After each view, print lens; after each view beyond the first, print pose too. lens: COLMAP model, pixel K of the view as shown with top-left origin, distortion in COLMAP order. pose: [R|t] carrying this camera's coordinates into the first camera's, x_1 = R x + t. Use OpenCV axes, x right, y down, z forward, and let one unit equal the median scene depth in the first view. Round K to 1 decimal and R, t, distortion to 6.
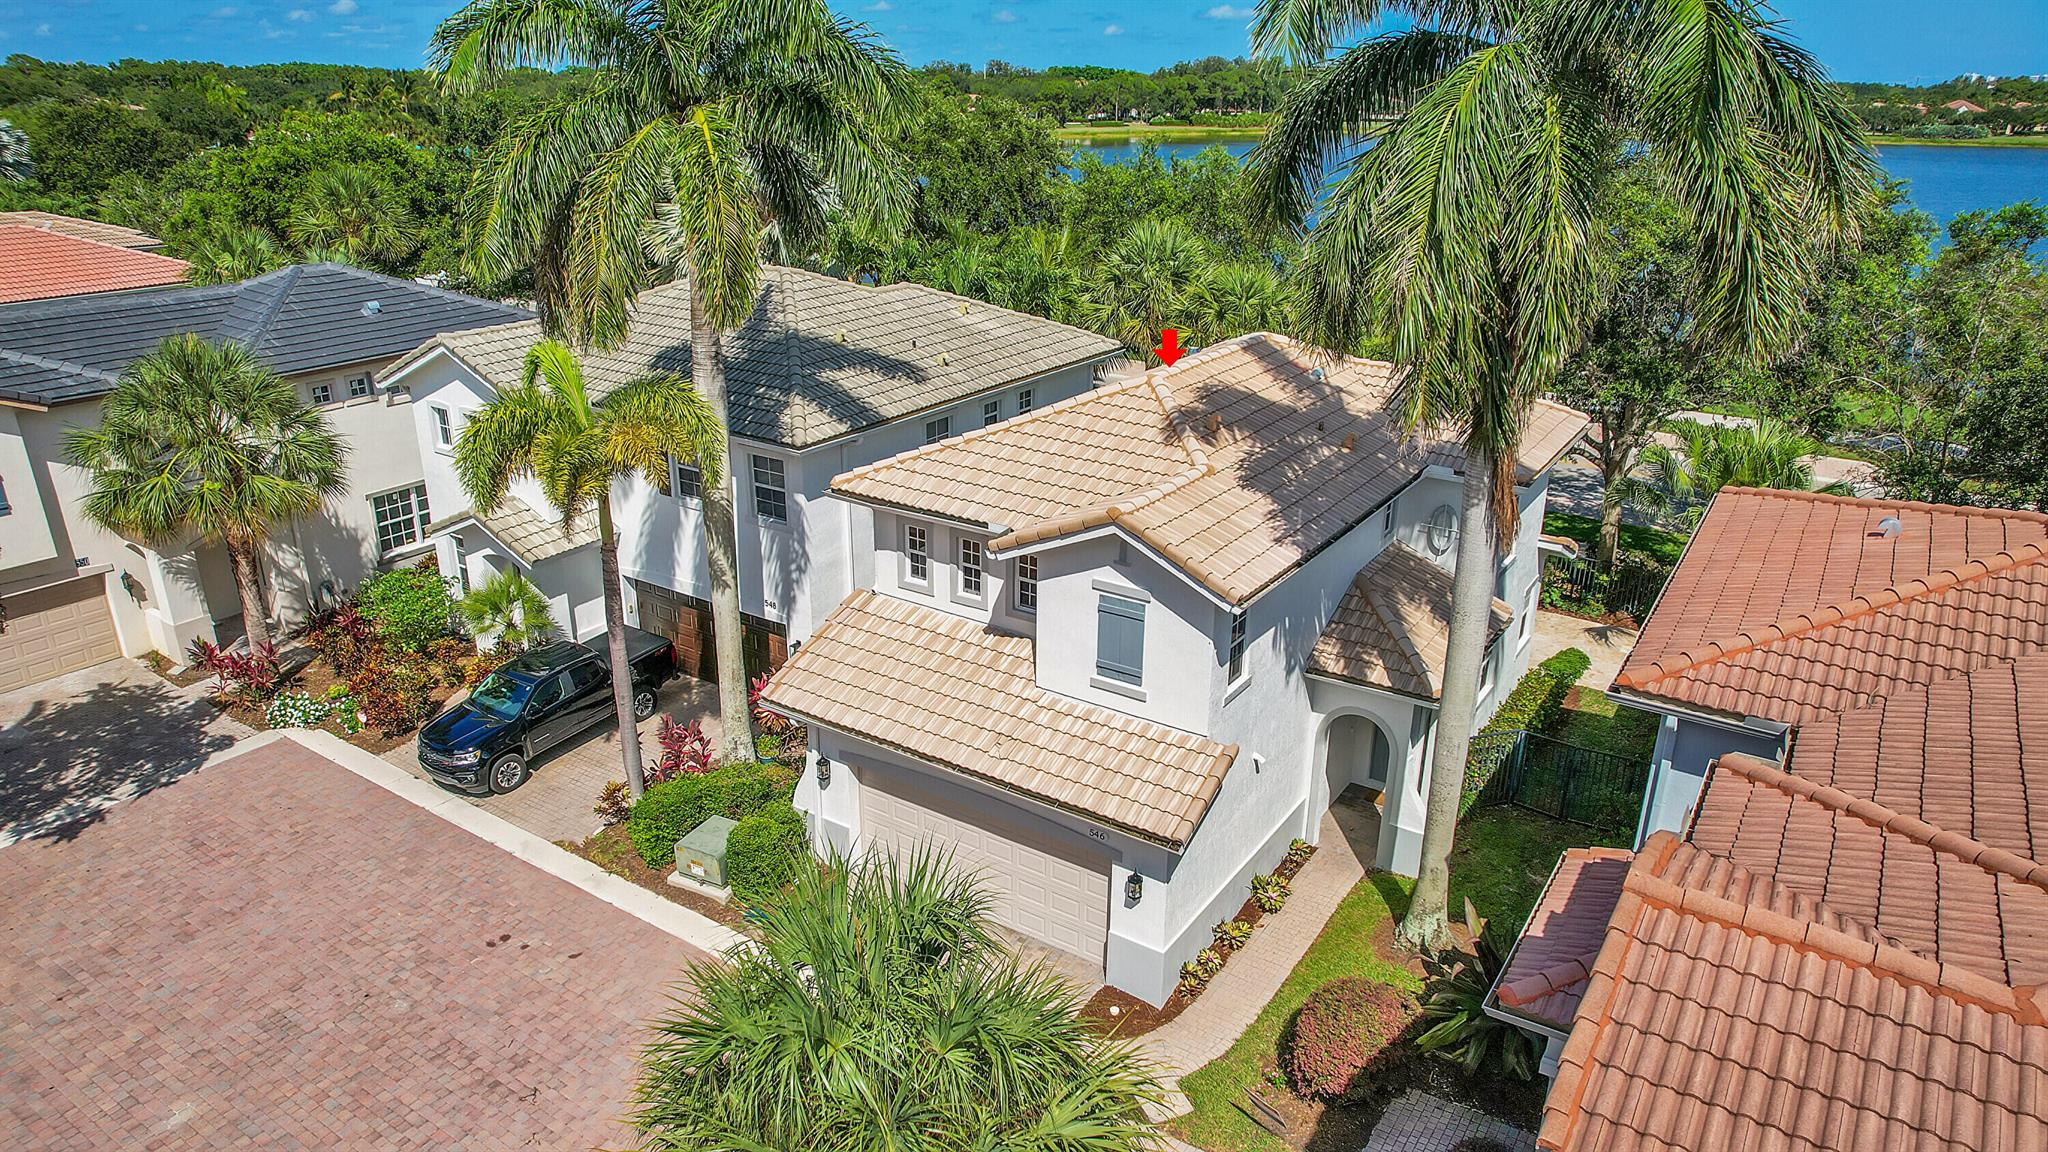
lens RADIAL K [[1305.9, 0, 1026.2], [0, 1305.9, 585.6], [0, 0, 1]] dist [-0.072535, 0.070461]
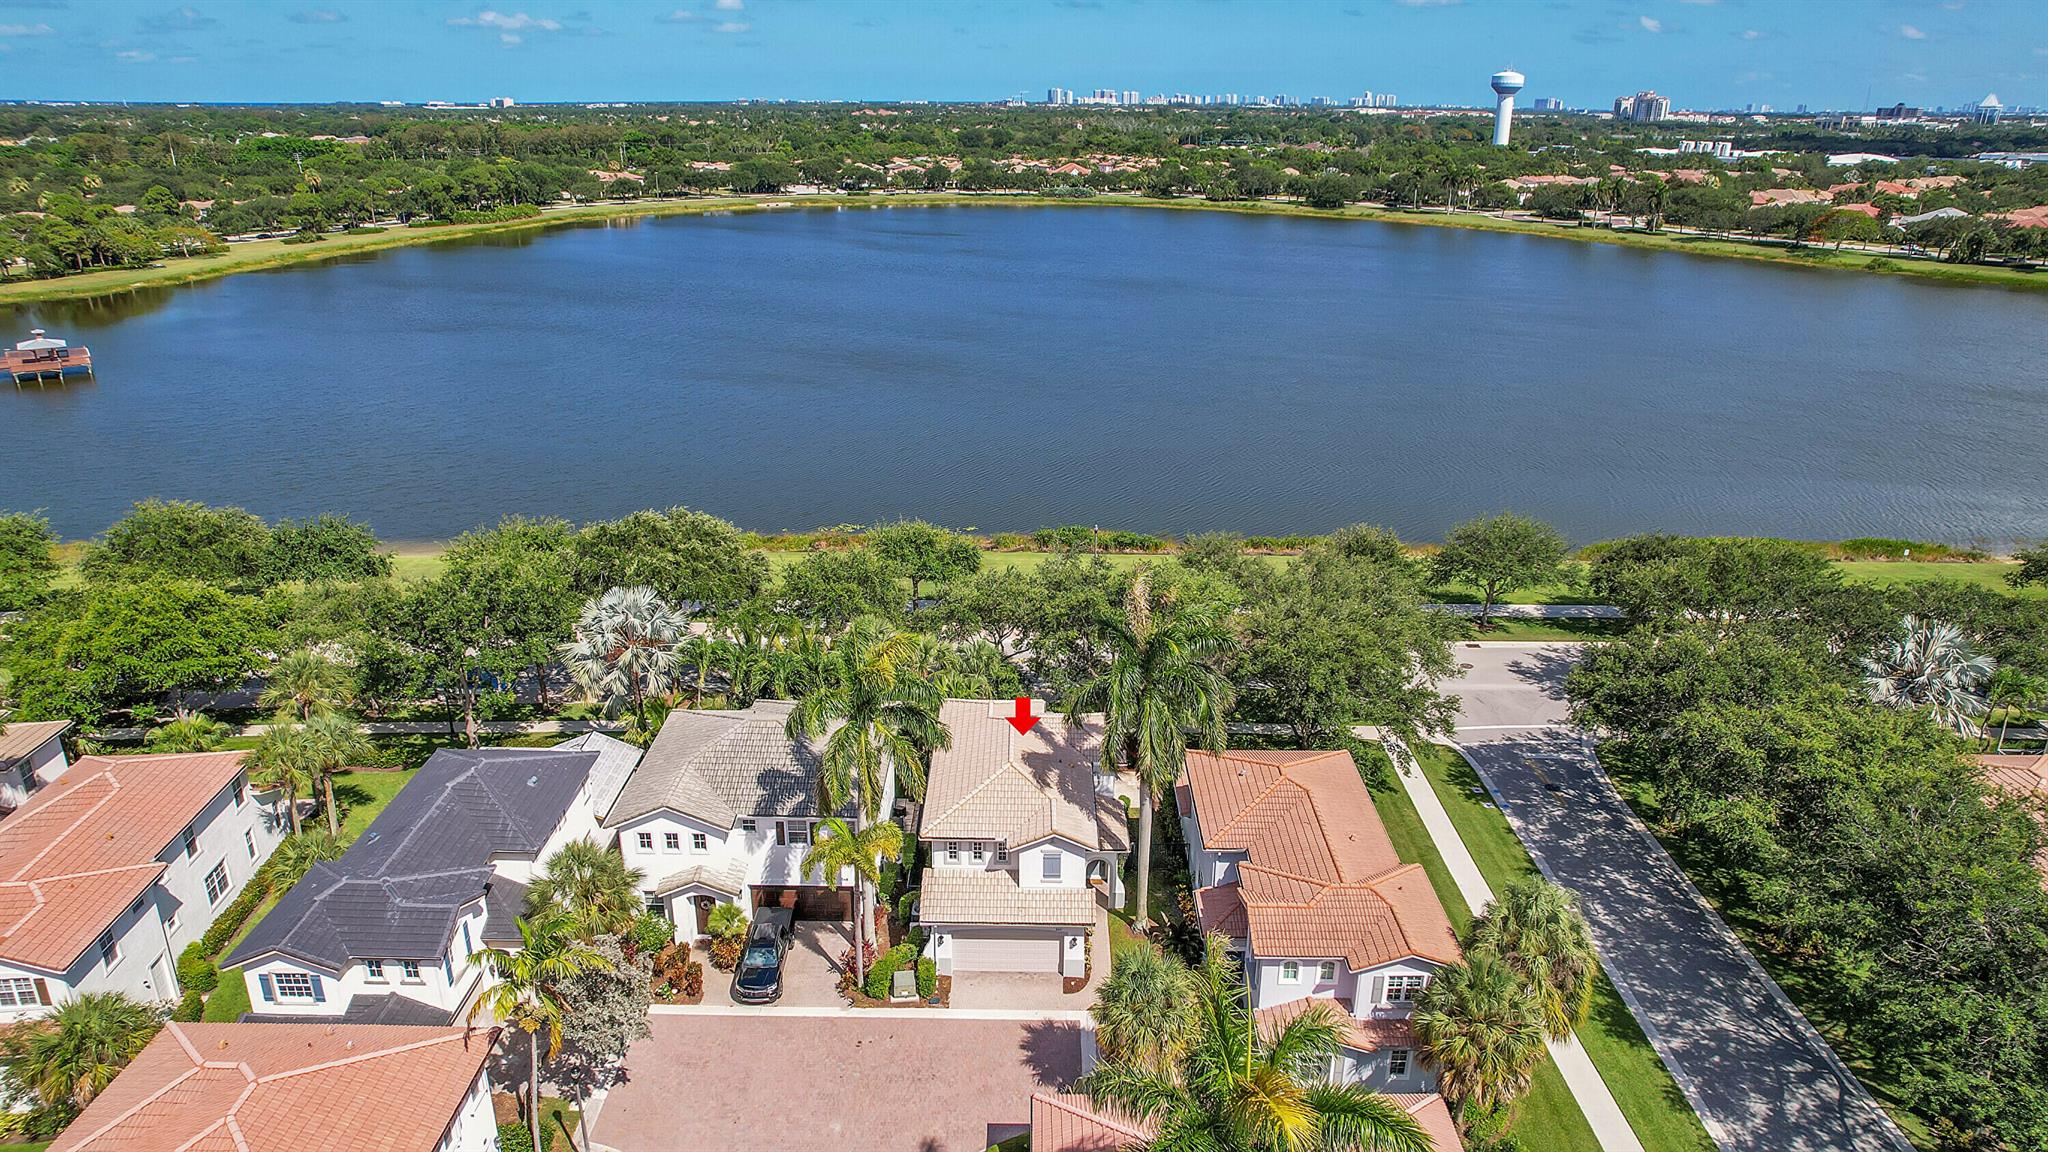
lens RADIAL K [[1305.9, 0, 1026.2], [0, 1305.9, 585.6], [0, 0, 1]] dist [-0.072535, 0.070461]
pose [[0.836716, -0.194598, 0.511896, -1.242861], [0.198648, 0.978922, 0.047438, -0.667581], [-0.510338, 0.061995, 0.857736, -1.431631]]
